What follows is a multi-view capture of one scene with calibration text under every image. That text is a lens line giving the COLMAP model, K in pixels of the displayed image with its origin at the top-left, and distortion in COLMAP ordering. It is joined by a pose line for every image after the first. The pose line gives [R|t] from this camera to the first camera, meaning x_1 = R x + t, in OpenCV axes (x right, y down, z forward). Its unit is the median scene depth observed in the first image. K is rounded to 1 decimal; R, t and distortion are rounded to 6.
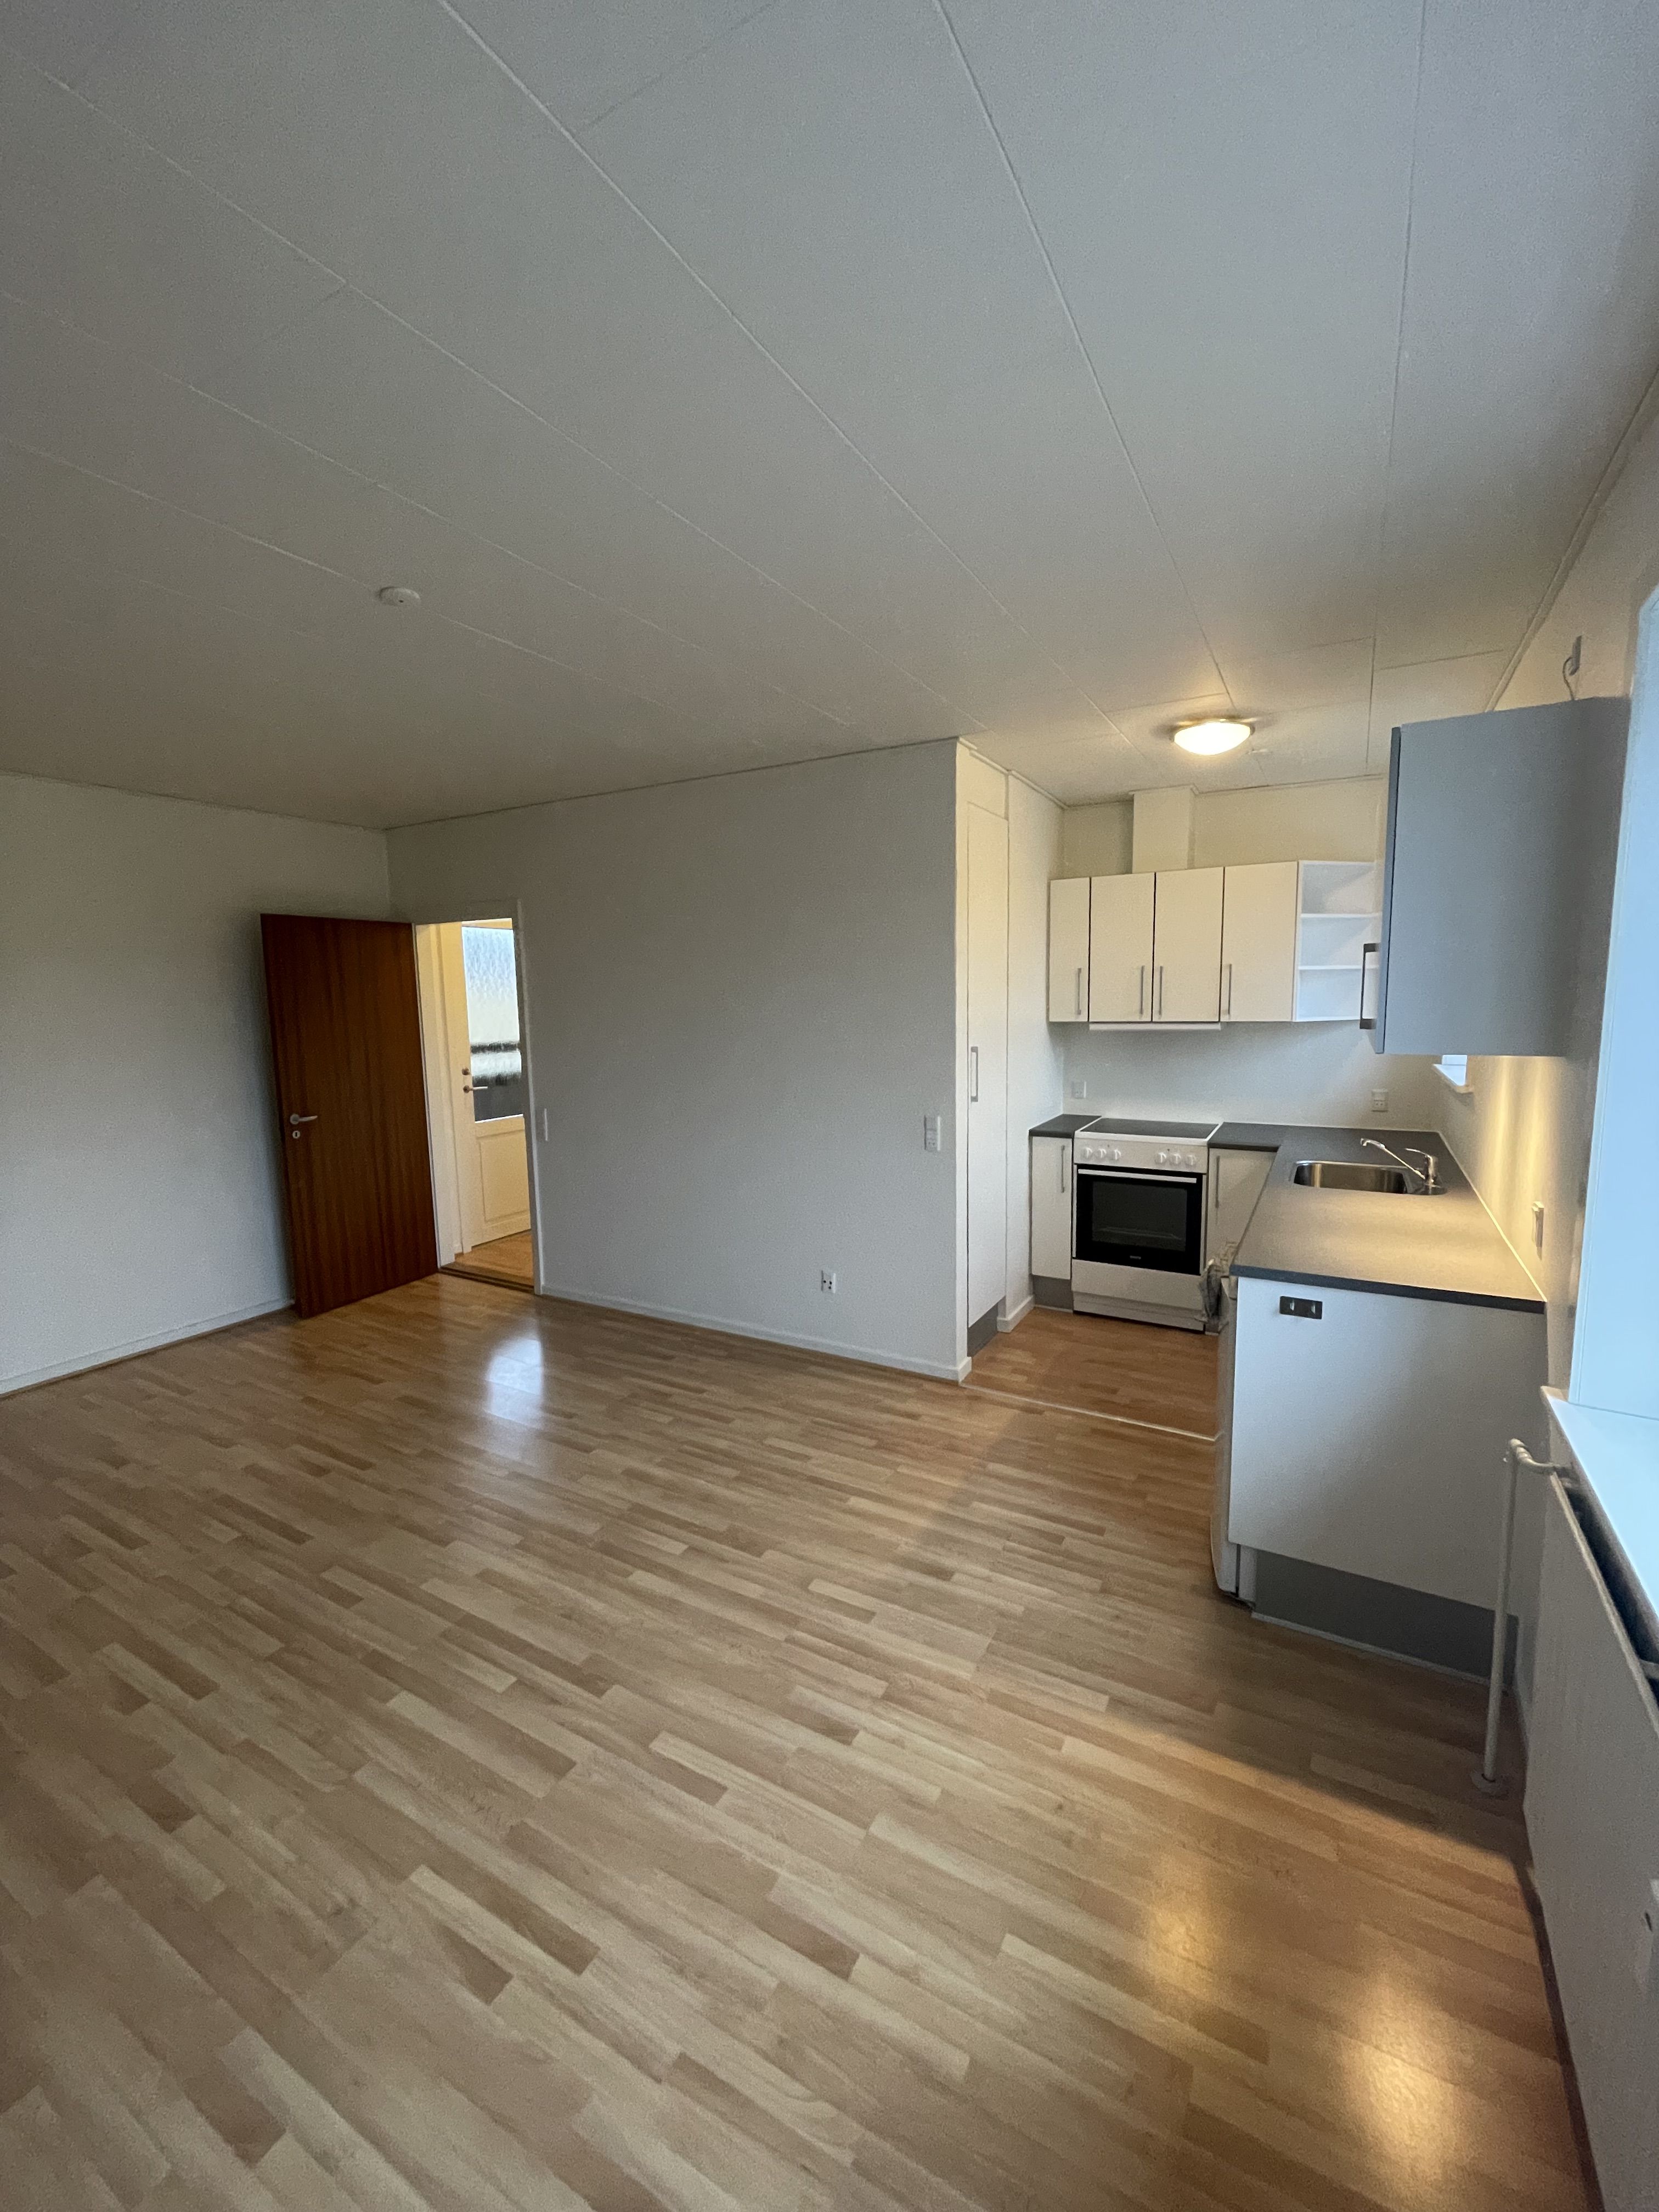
lens RADIAL K [[884.3, 0, 838.1], [0, 884.3, 1094.8], [0, 0, 1]] dist [0.001642, -0.000558]
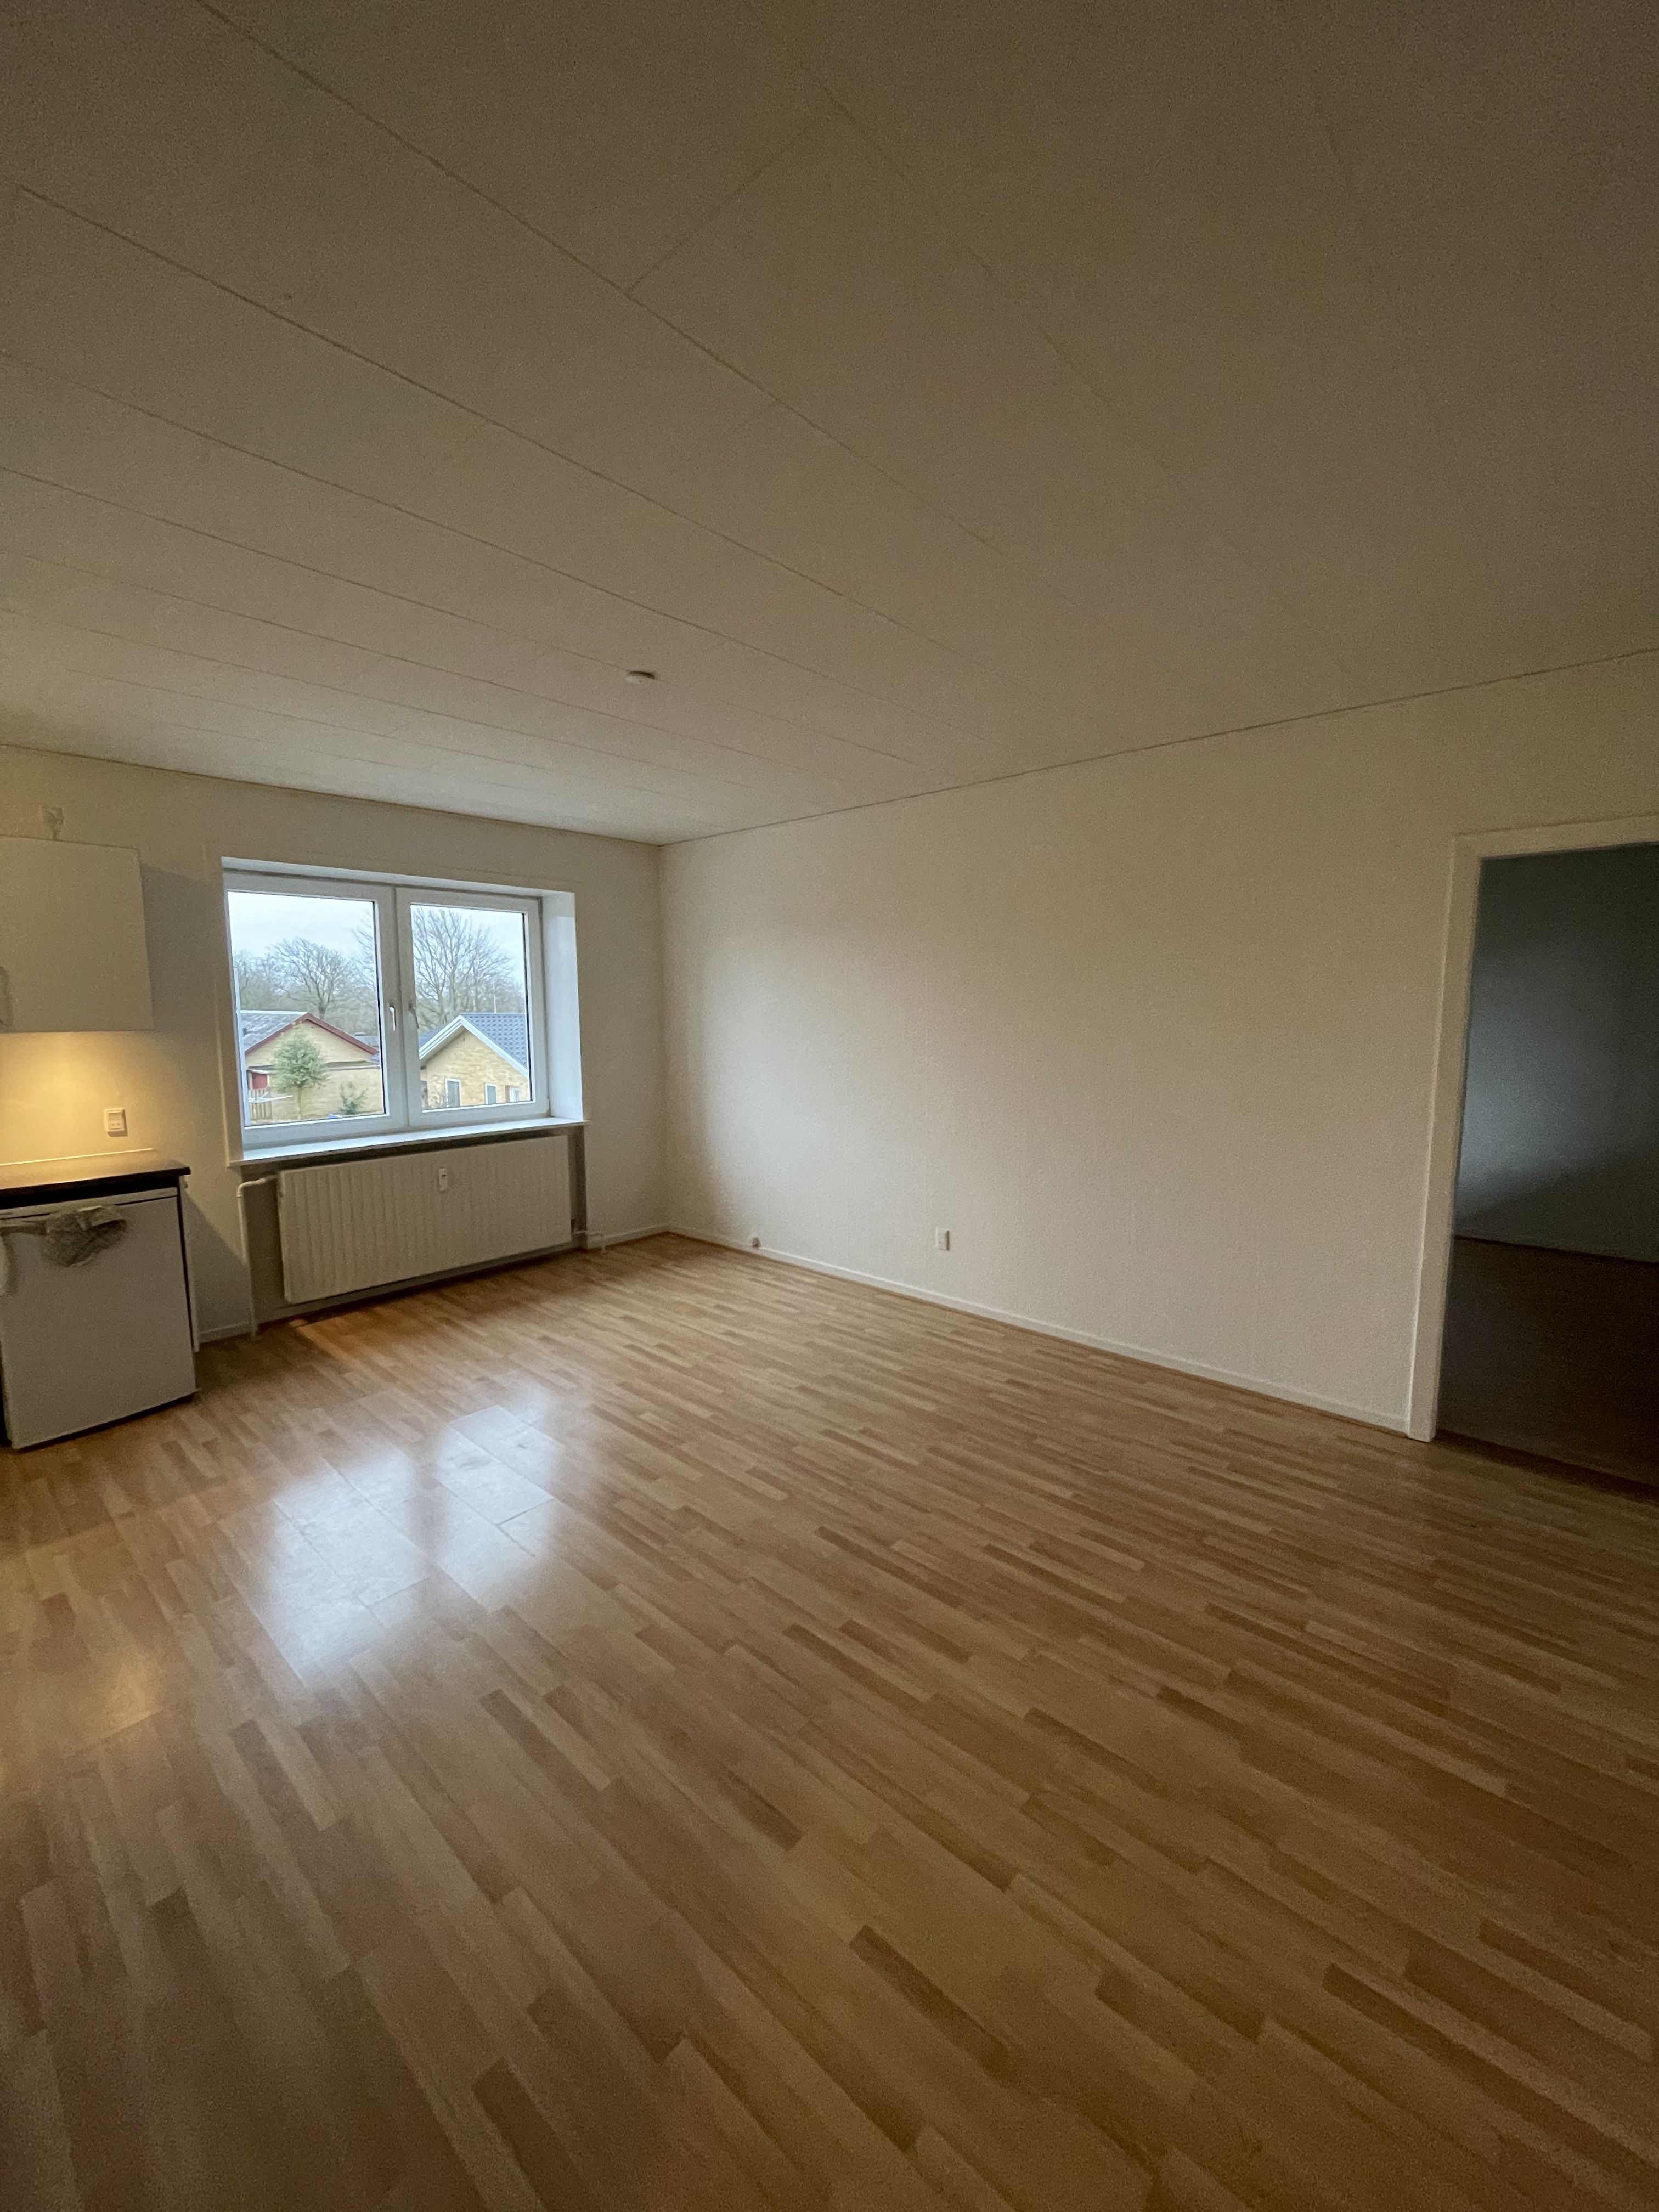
lens RADIAL K [[884.3, 0, 835.6], [0, 884.3, 1102.5], [0, 0, 1]] dist [0.001642, -0.000558]
pose [[-0.976259, -0.002347, 0.216592, -0.548048], [0.045497, 0.975413, 0.215638, -0.113056], [-0.211773, 0.220373, -0.952149, 1.204707]]
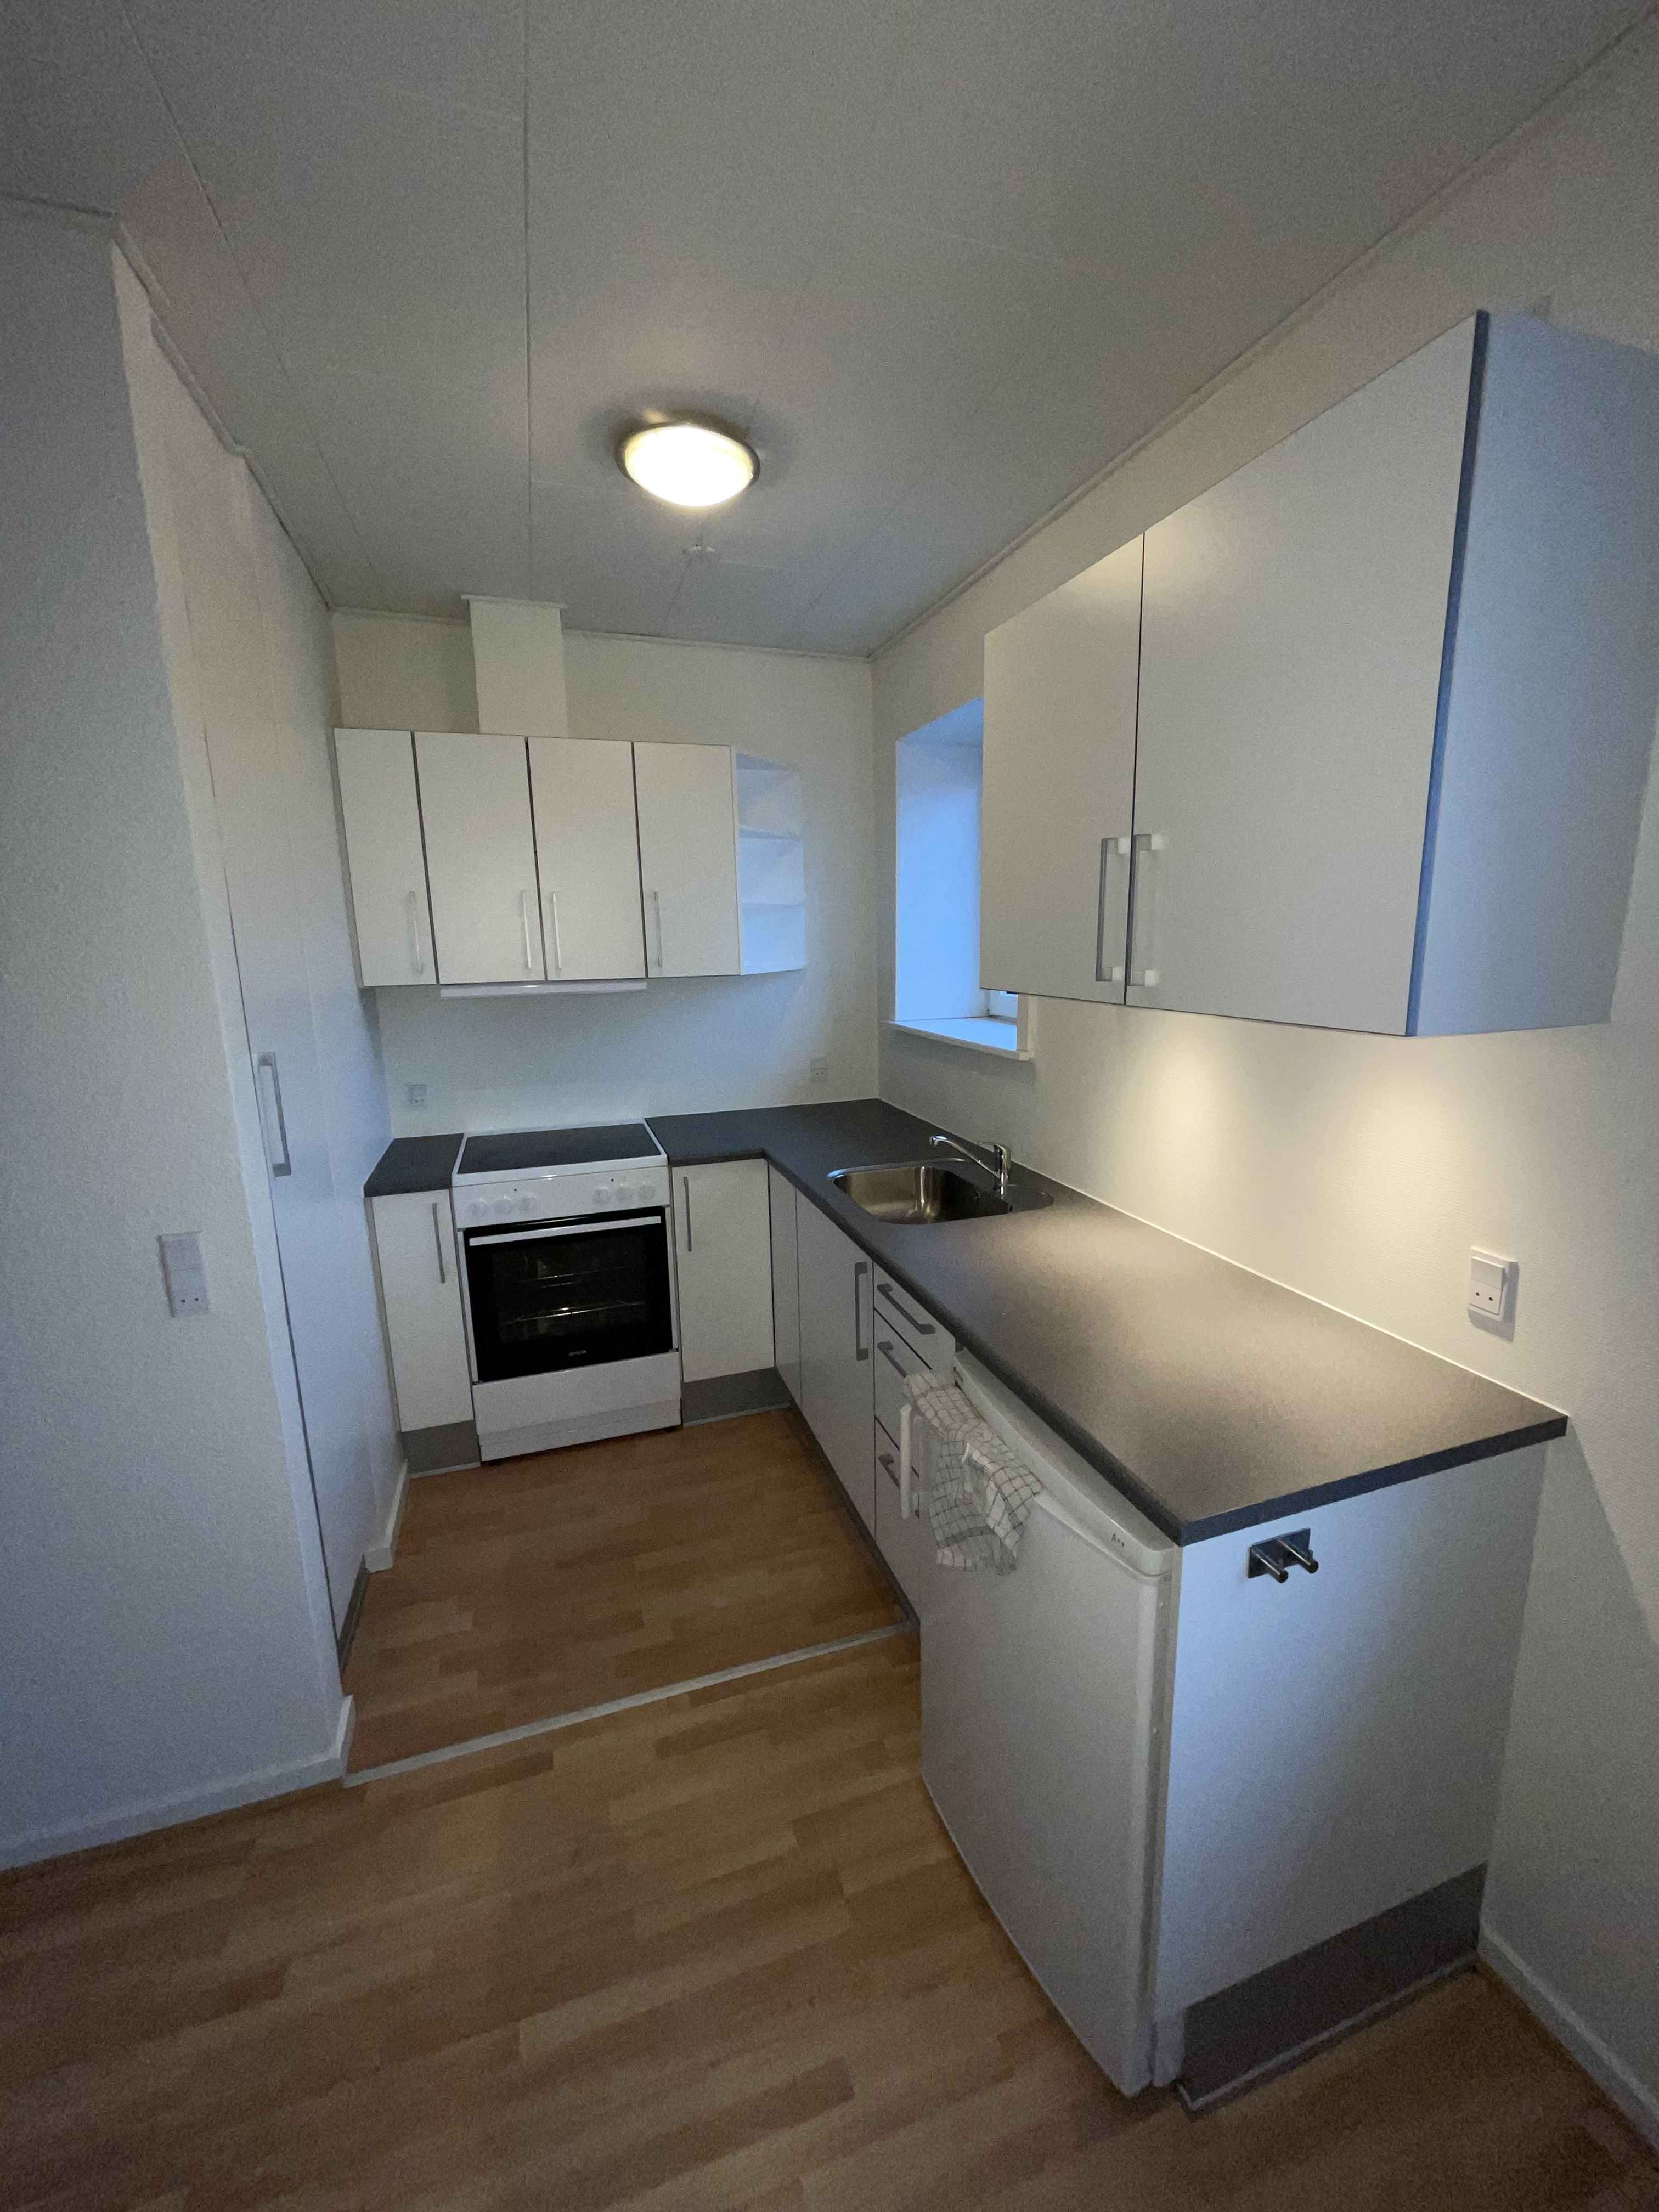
lens RADIAL K [[884.3, 0, 826.1], [0, 884.3, 1108.5], [0, 0, 1]] dist [0.001642, -0.000558]
pose [[0.665752, -0.138515, 0.733204, 0.012247], [0.090316, 0.990353, 0.105088, -0.043934], [-0.740687, -0.003743, 0.671840, 0.459712]]
